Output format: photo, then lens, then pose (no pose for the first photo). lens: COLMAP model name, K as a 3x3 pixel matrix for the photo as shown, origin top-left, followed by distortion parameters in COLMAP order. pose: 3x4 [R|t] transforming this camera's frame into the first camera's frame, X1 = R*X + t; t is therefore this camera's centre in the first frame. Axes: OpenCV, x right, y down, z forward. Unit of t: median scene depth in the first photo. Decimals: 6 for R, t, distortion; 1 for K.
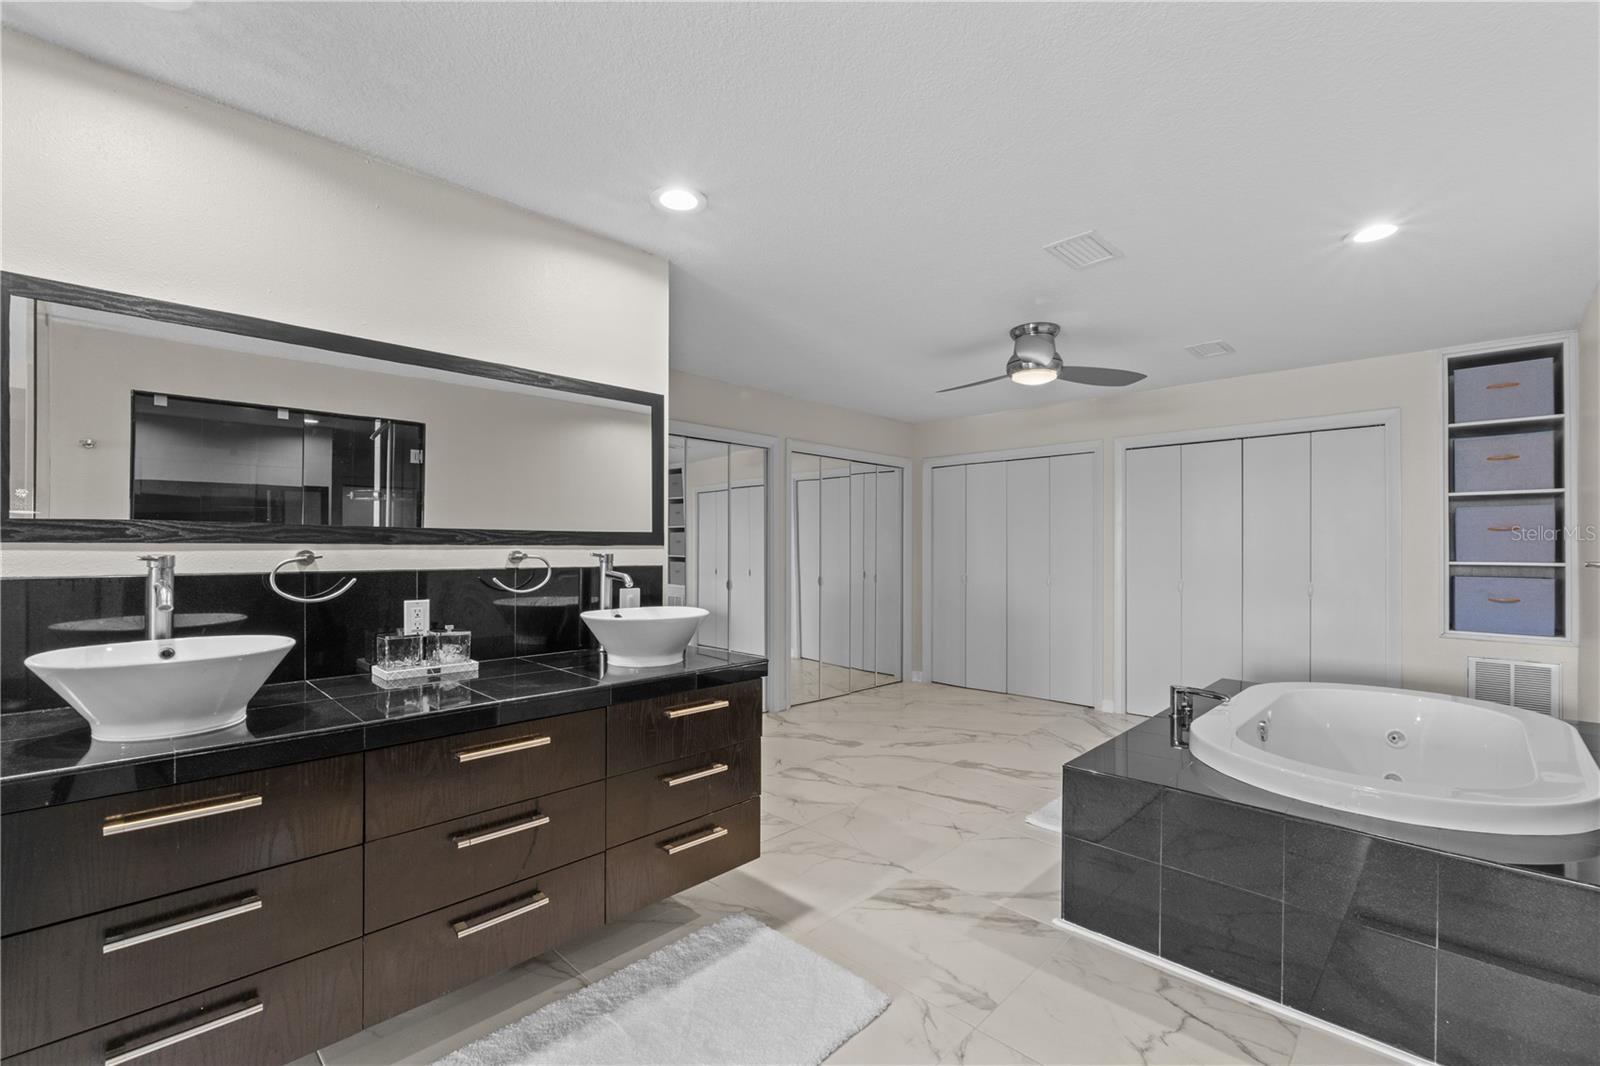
lens RADIAL K [[680.0, 0, 802.9], [0, 680.0, 540.3], [0, 0, 1]] dist [-0.013421, 0.000145]
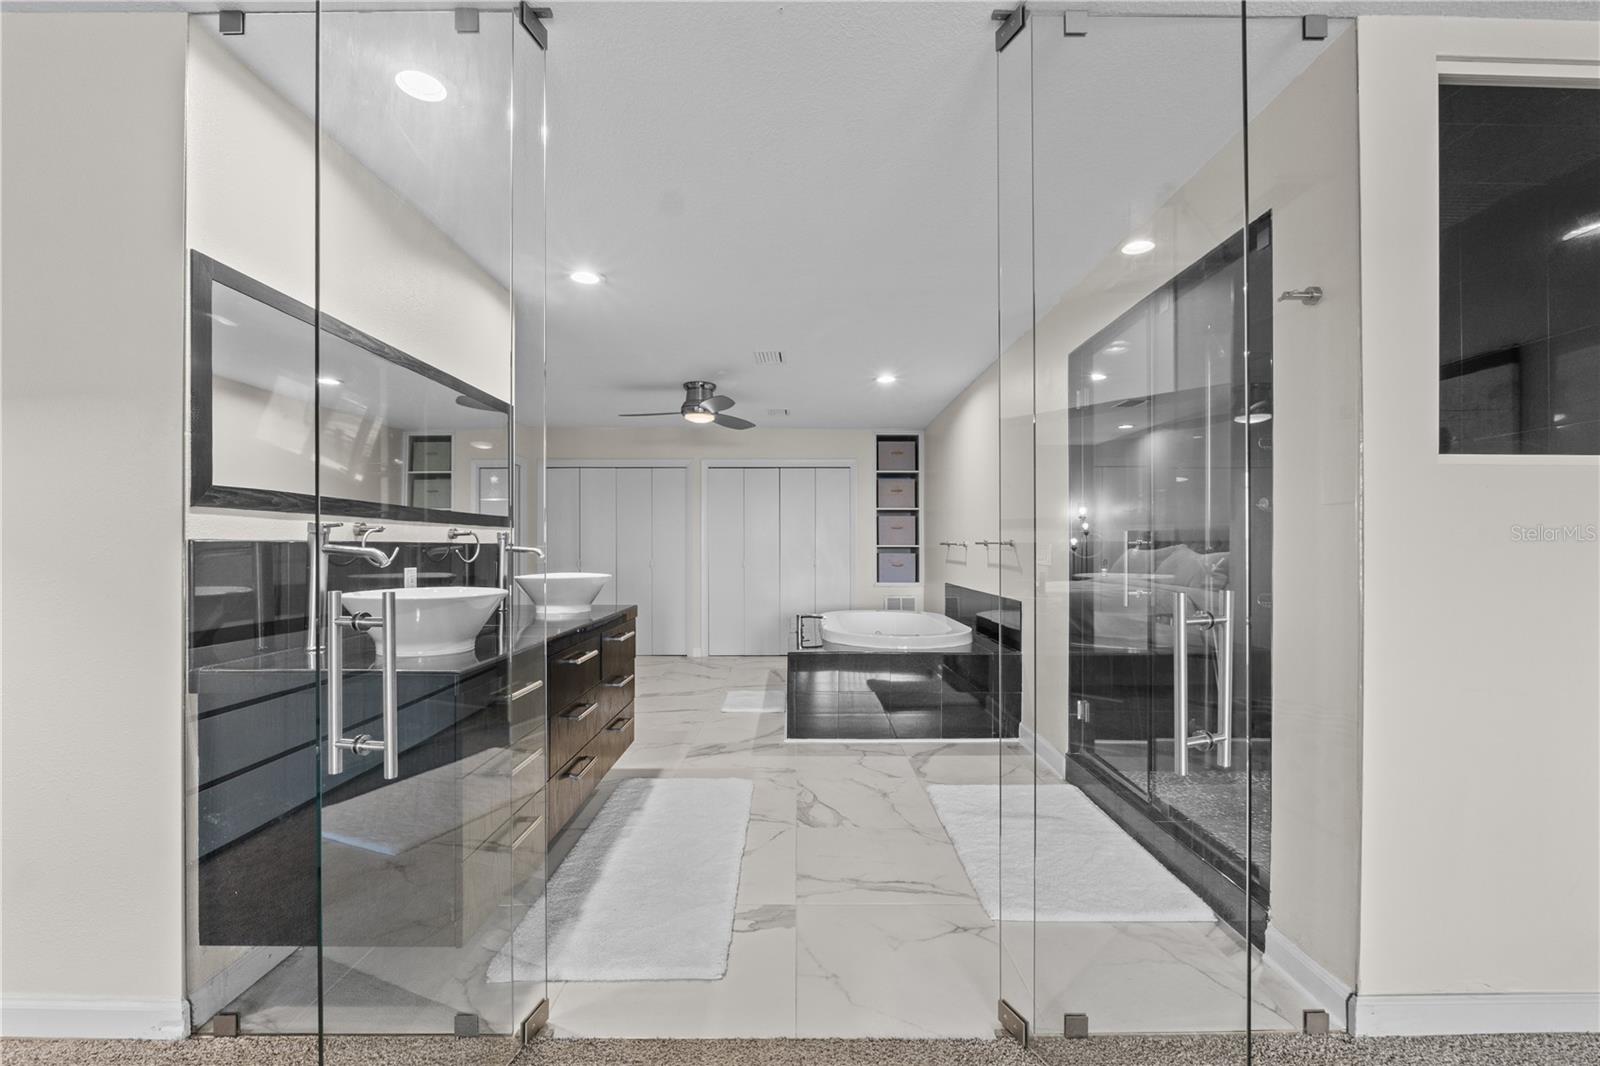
lens RADIAL K [[665.1, 0, 800.0], [0, 665.1, 533.0], [0, 0, 1]] dist [-0.020097, 0.000077]
pose [[0.717763, 0.012644, 0.696173, -0.686654], [-0.008047, 0.999919, -0.009864, 0.025471], [-0.696241, 0.001478, 0.717806, -0.238782]]
